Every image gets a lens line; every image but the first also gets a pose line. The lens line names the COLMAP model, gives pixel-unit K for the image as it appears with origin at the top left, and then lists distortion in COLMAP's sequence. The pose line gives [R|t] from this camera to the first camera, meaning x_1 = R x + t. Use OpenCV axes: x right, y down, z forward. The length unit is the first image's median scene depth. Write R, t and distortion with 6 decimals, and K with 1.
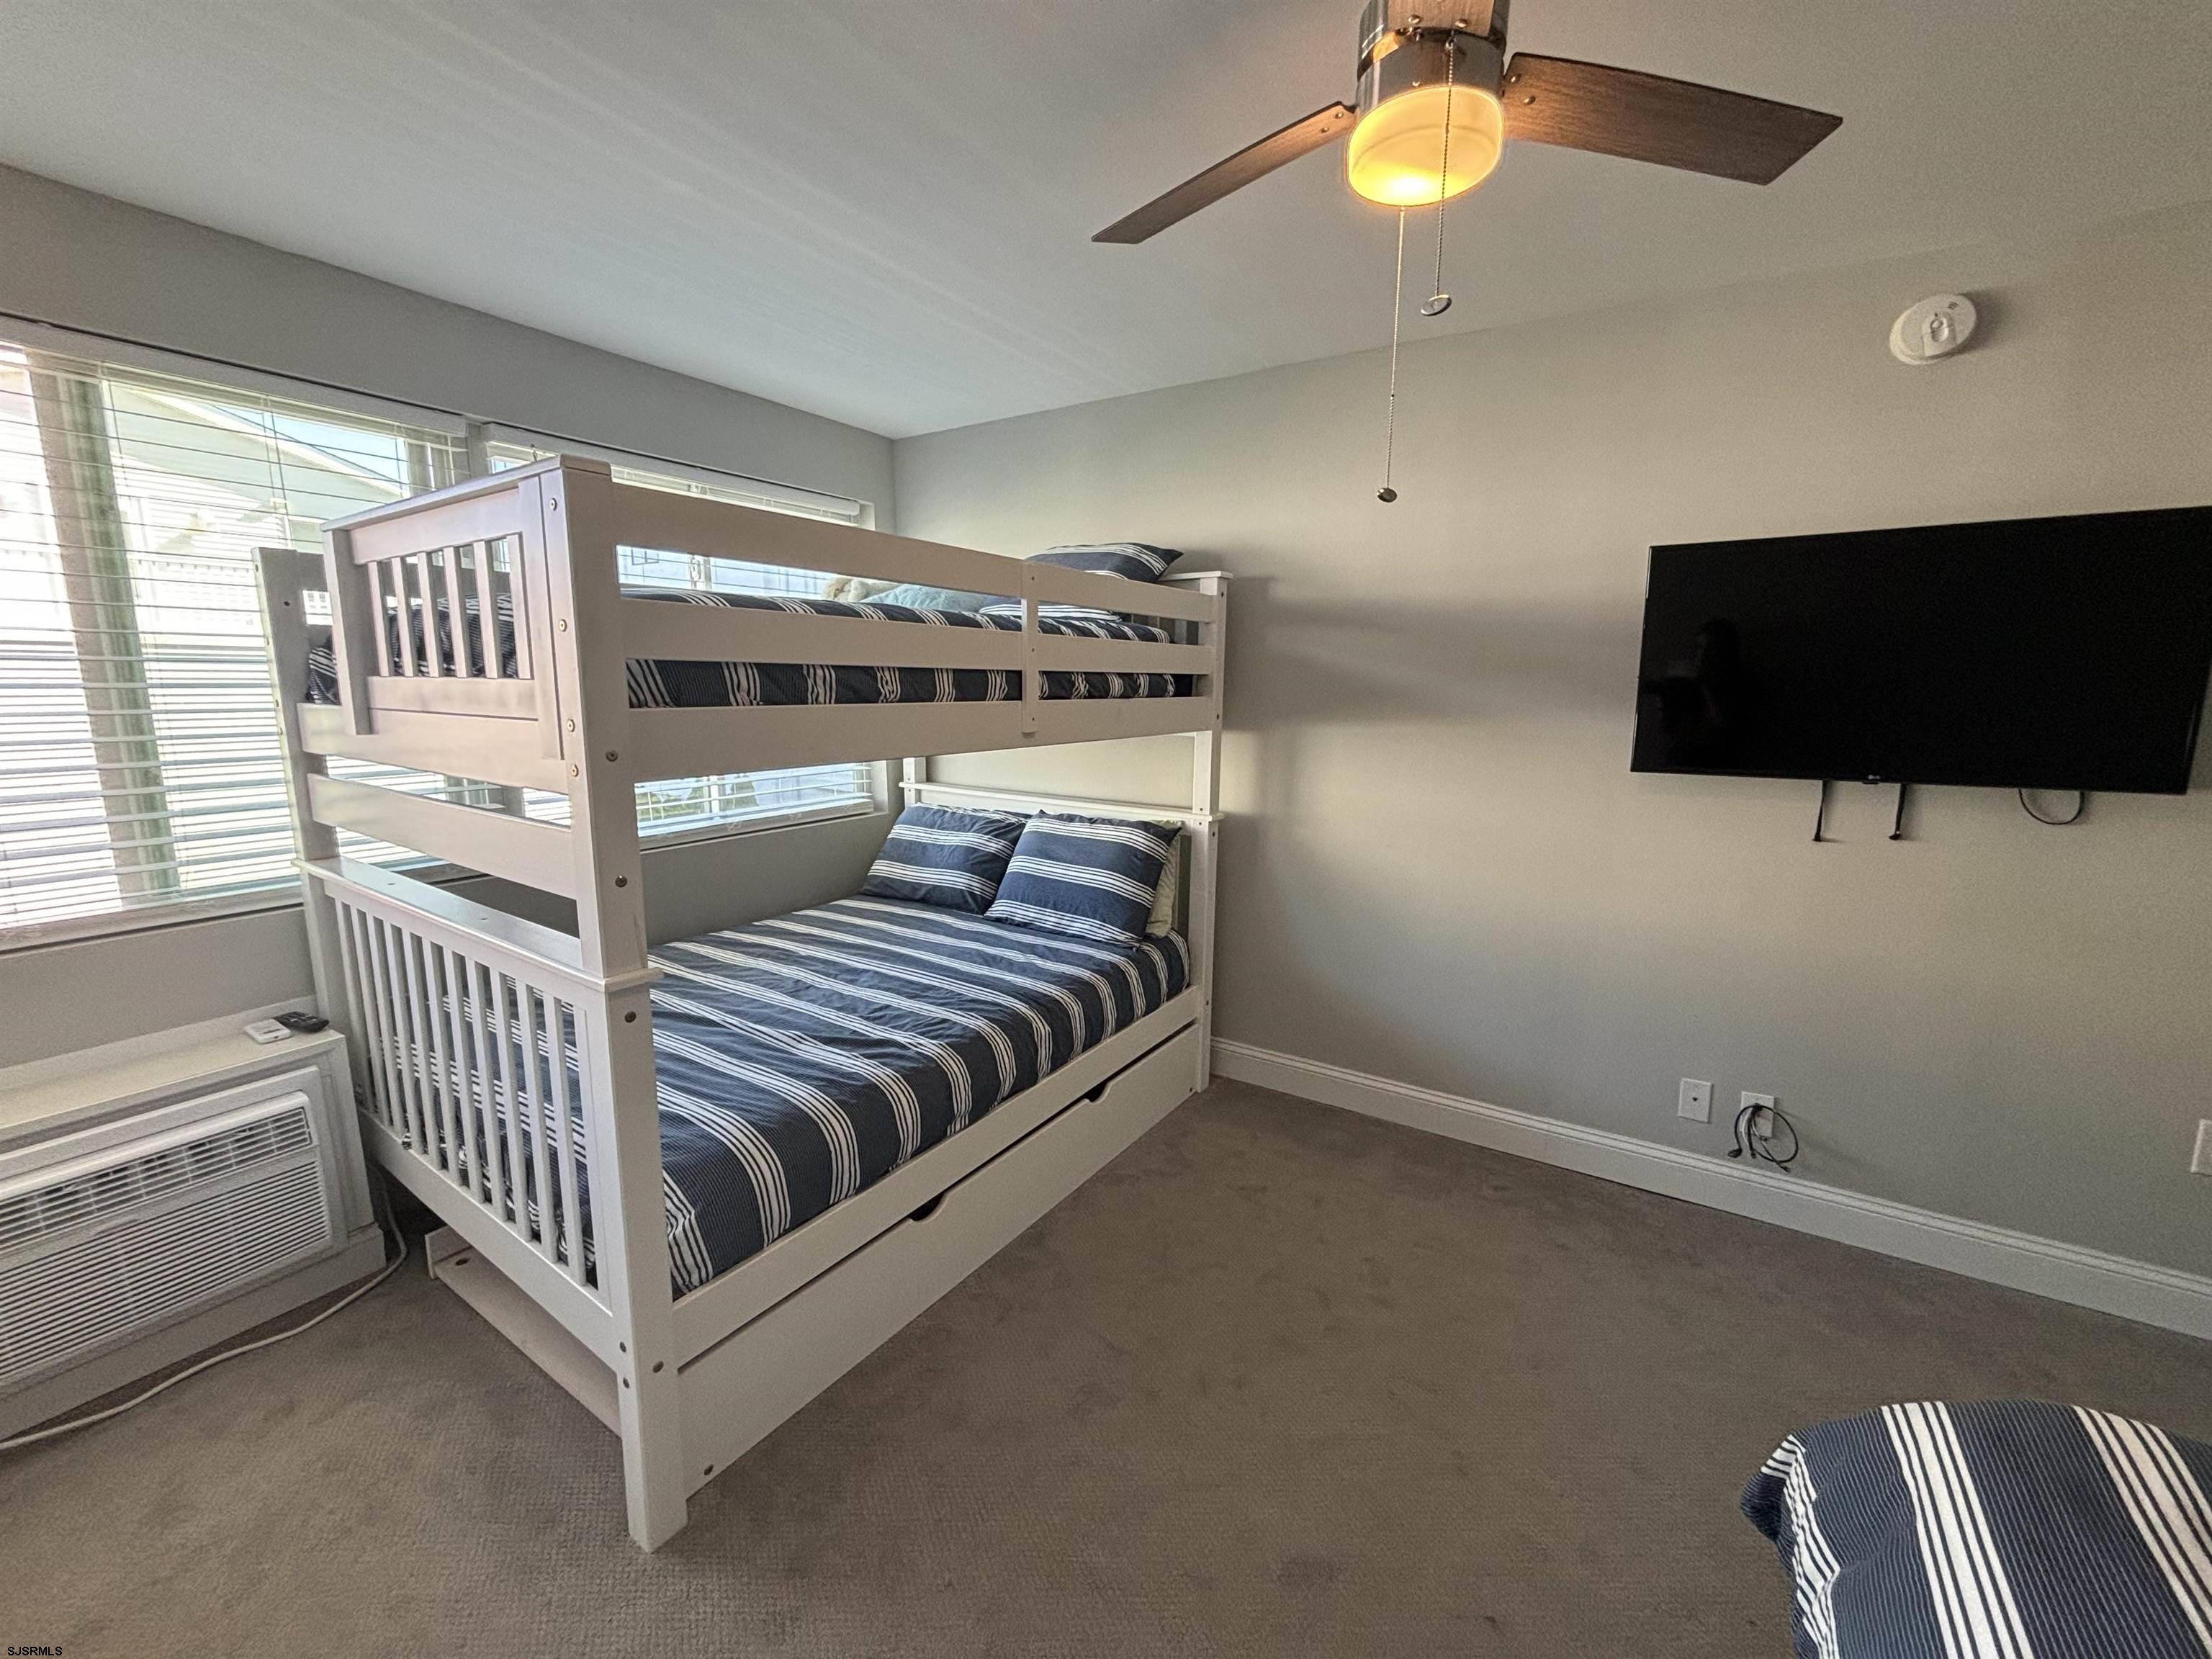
lens RADIAL K [[889.5, 0, 1105.7], [0, 889.5, 826.3], [0, 0, 1]] dist [0.002050, -0.000732]
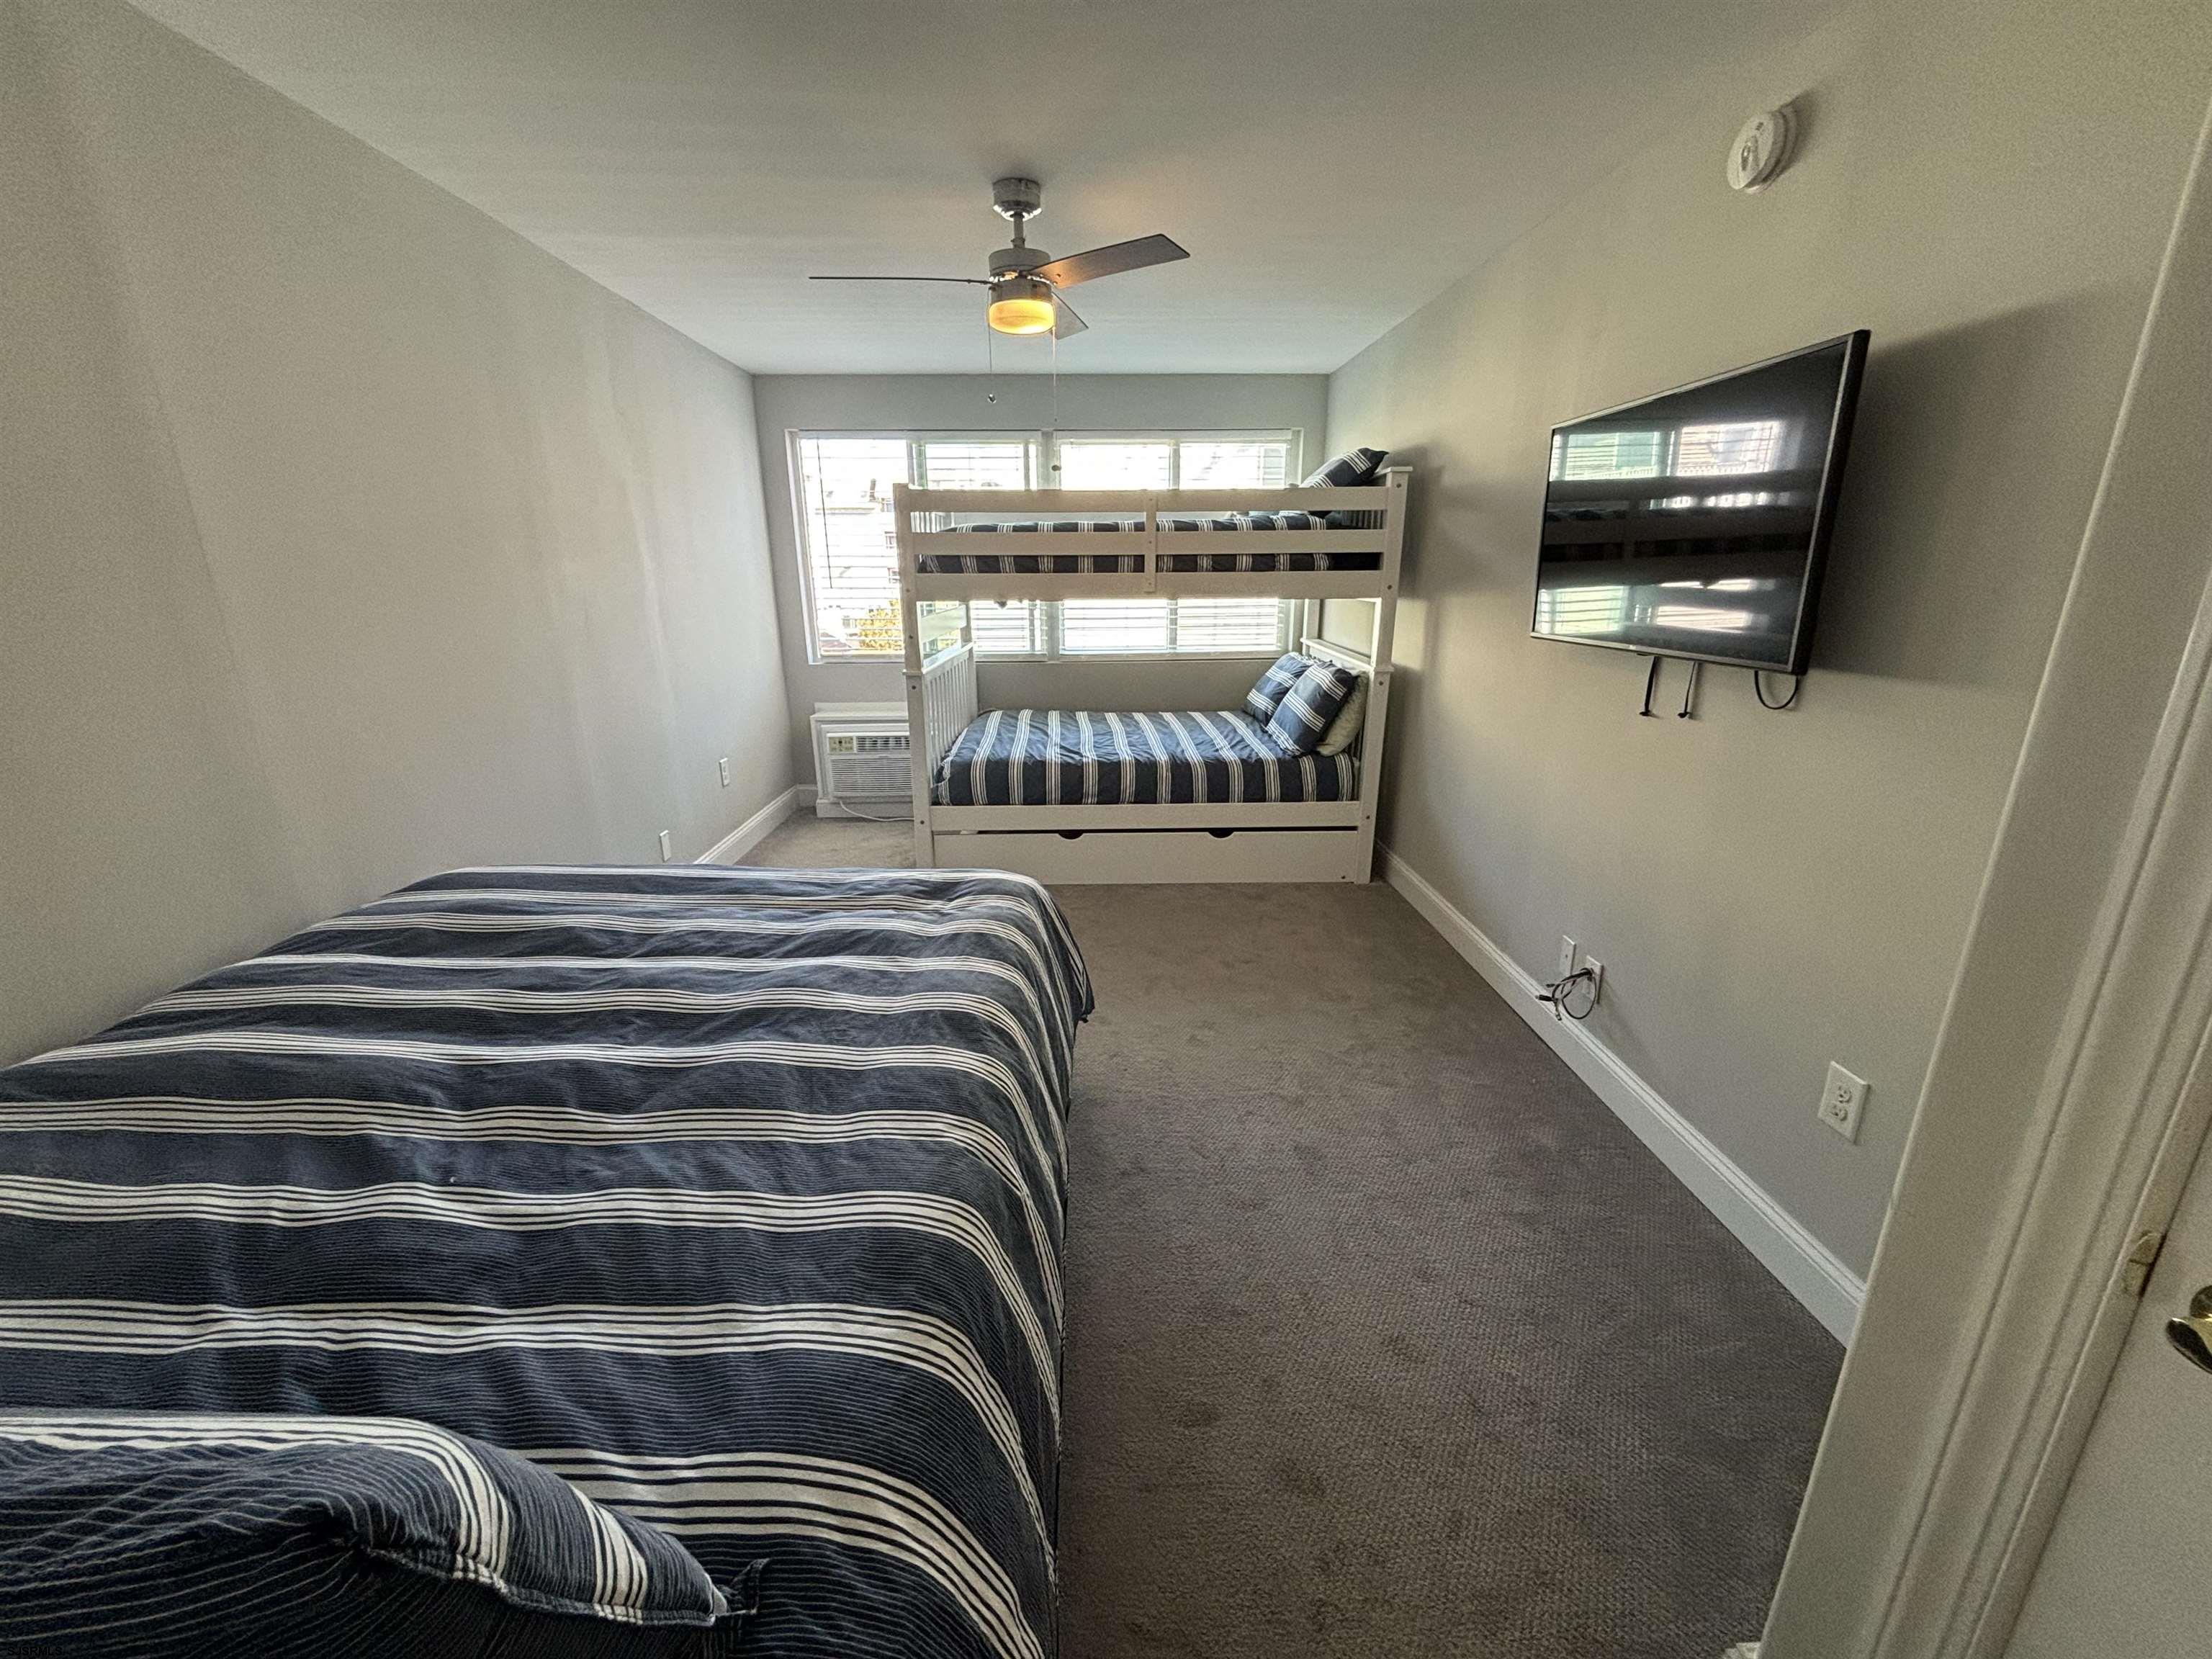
lens RADIAL K [[889.5, 0, 1103.0], [0, 889.5, 827.3], [0, 0, 1]] dist [0.002050, -0.000732]
pose [[0.565799, 0.224713, -0.793332, 1.300745], [-0.122679, 0.974380, 0.188502, 0.025679], [0.815366, -0.009329, 0.578871, -0.079745]]
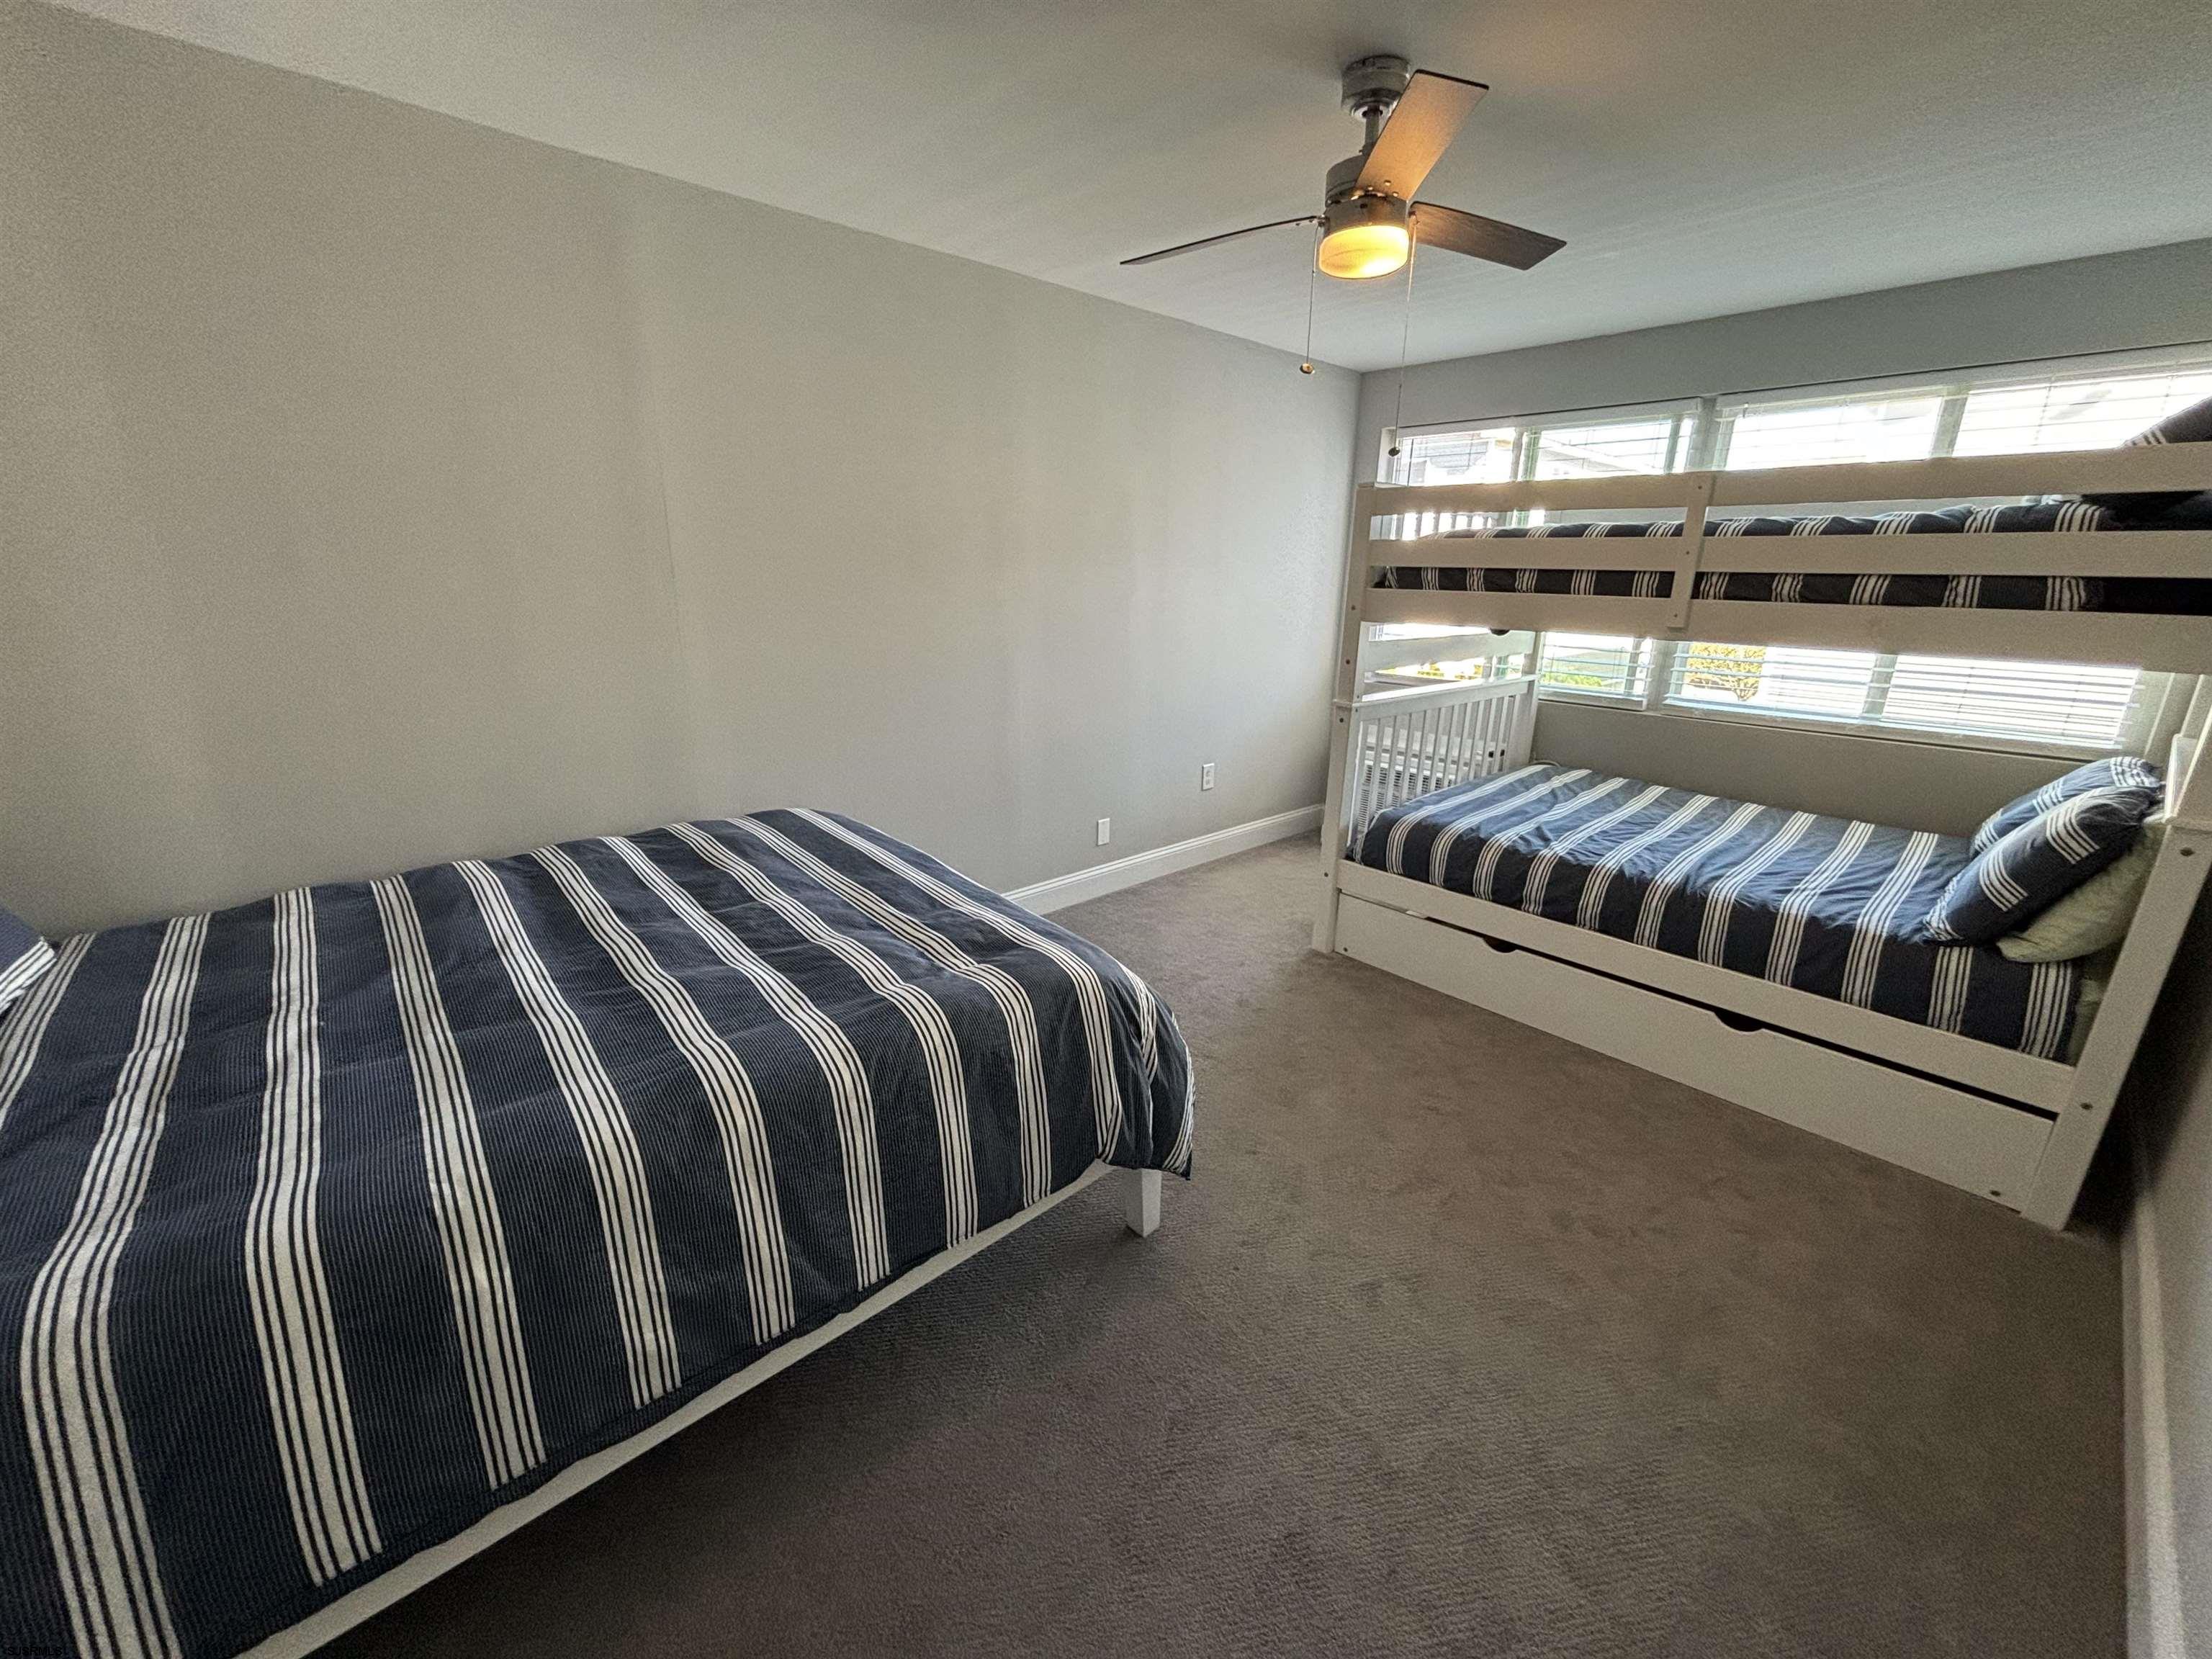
lens RADIAL K [[889.5, 0, 1108.9], [0, 889.5, 818.3], [0, 0, 1]] dist [0.002050, -0.000732]
pose [[-0.251527, 0.256046, -0.933367, 1.179271], [-0.172145, 0.937160, 0.303477, -0.094948], [0.952418, 0.237007, -0.191644, 0.570526]]
